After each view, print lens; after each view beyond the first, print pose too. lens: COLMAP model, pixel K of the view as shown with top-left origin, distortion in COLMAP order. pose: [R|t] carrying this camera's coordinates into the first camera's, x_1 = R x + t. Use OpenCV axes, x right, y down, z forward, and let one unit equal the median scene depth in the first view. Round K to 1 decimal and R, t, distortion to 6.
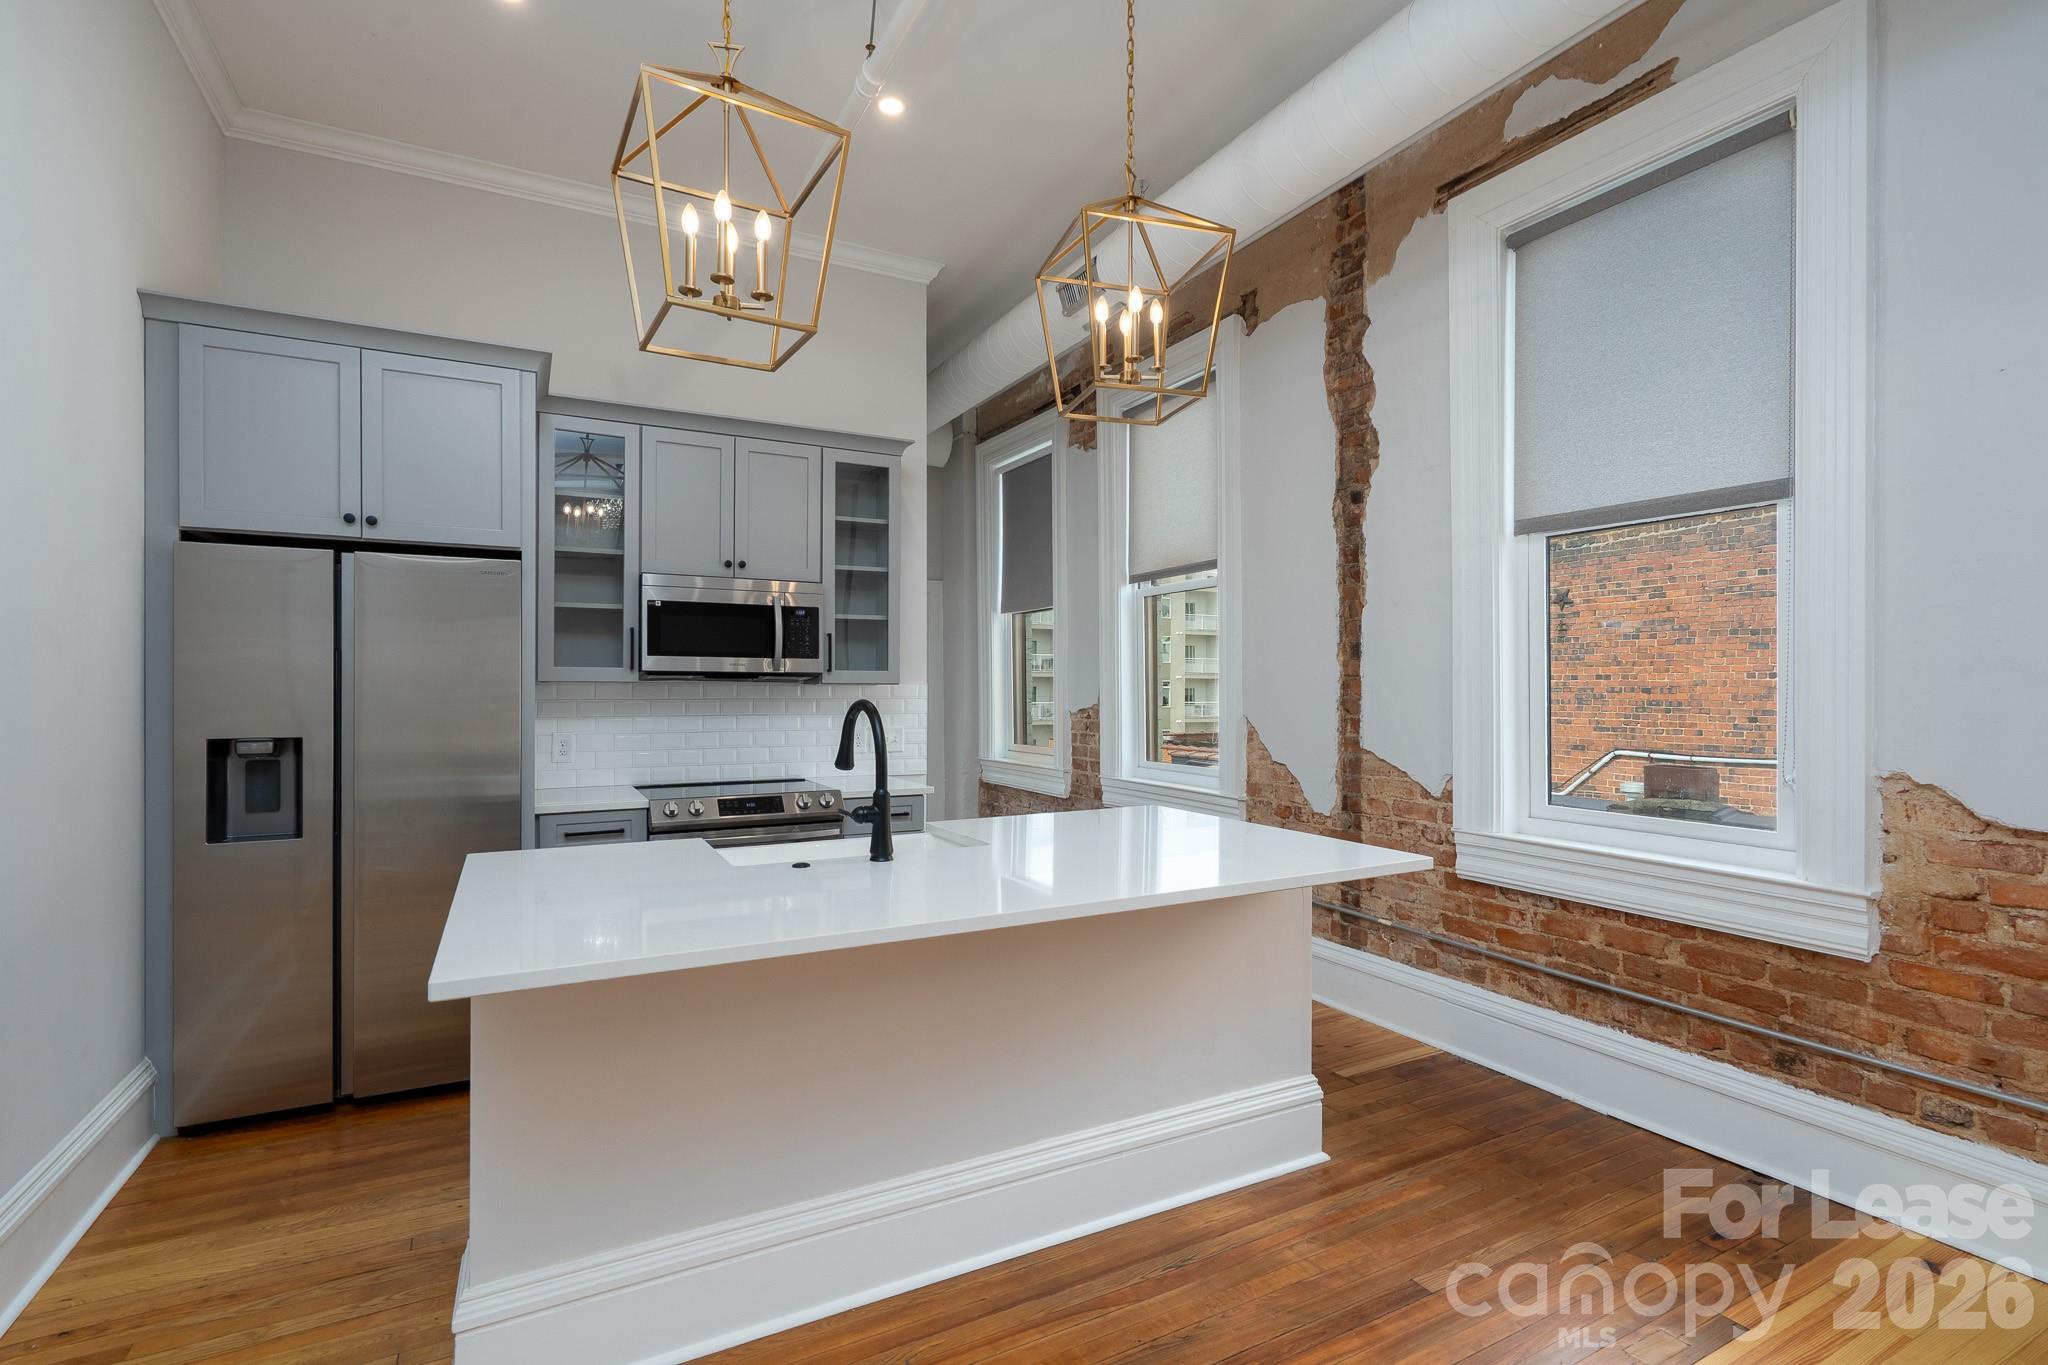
lens RADIAL K [[955.4, 0, 1014.5], [0, 955.4, 688.9], [0, 0, 1]] dist [0.001035, 0.000433]
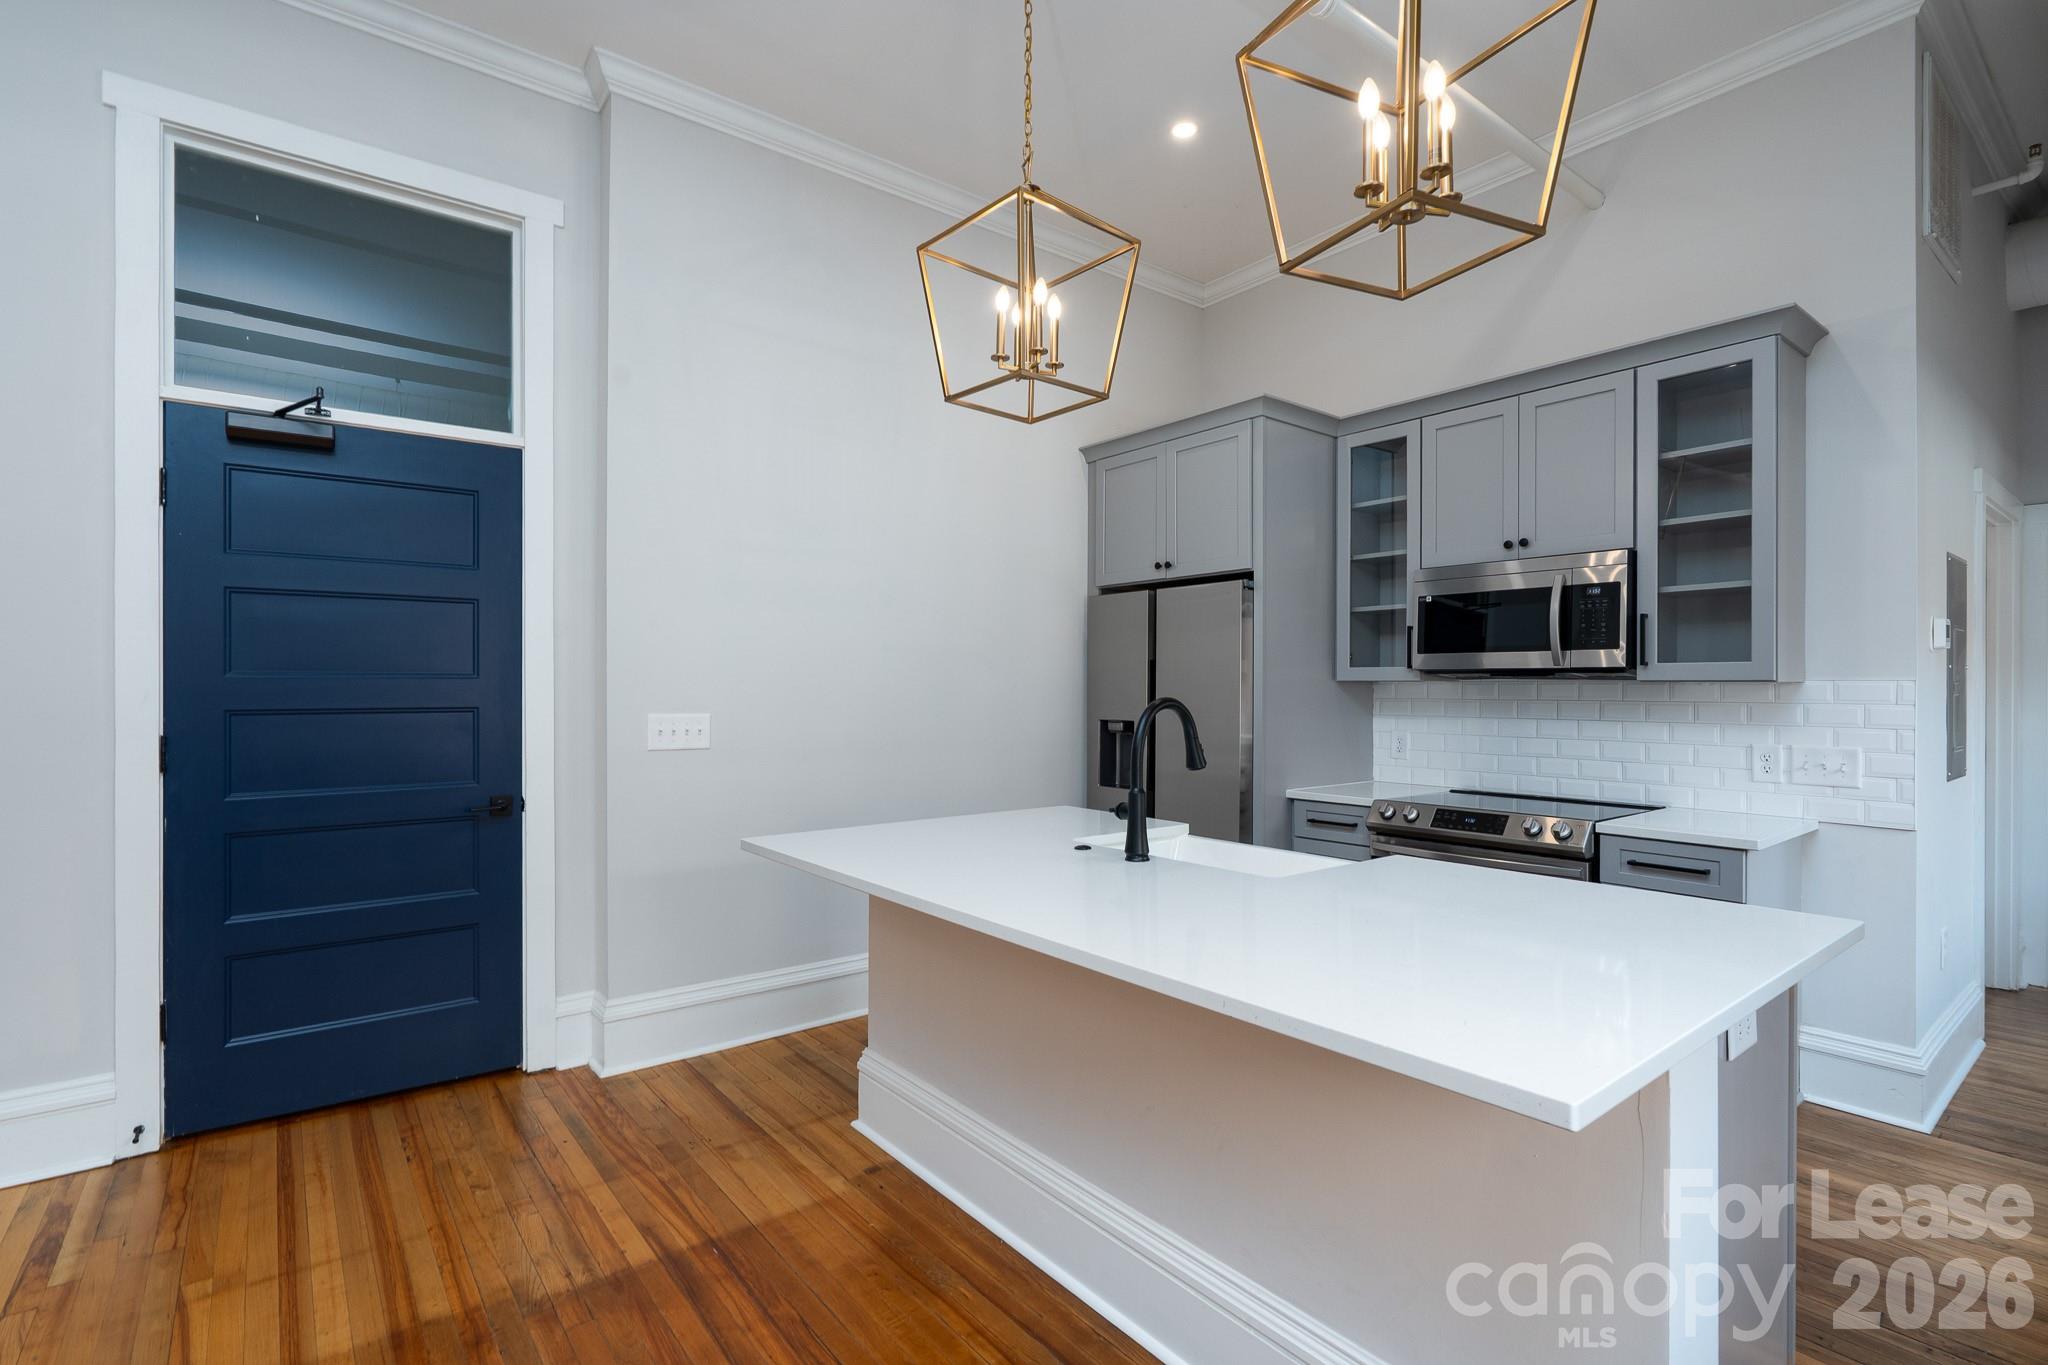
lens RADIAL K [[955.4, 0, 1024.3], [0, 955.4, 676.8], [0, 0, 1]] dist [0.001035, 0.000433]
pose [[0.181896, -0.012844, -0.983234, 0.488230], [-0.005357, 0.999887, -0.014053, 0.003745], [0.983303, 0.007823, 0.181806, 0.426220]]
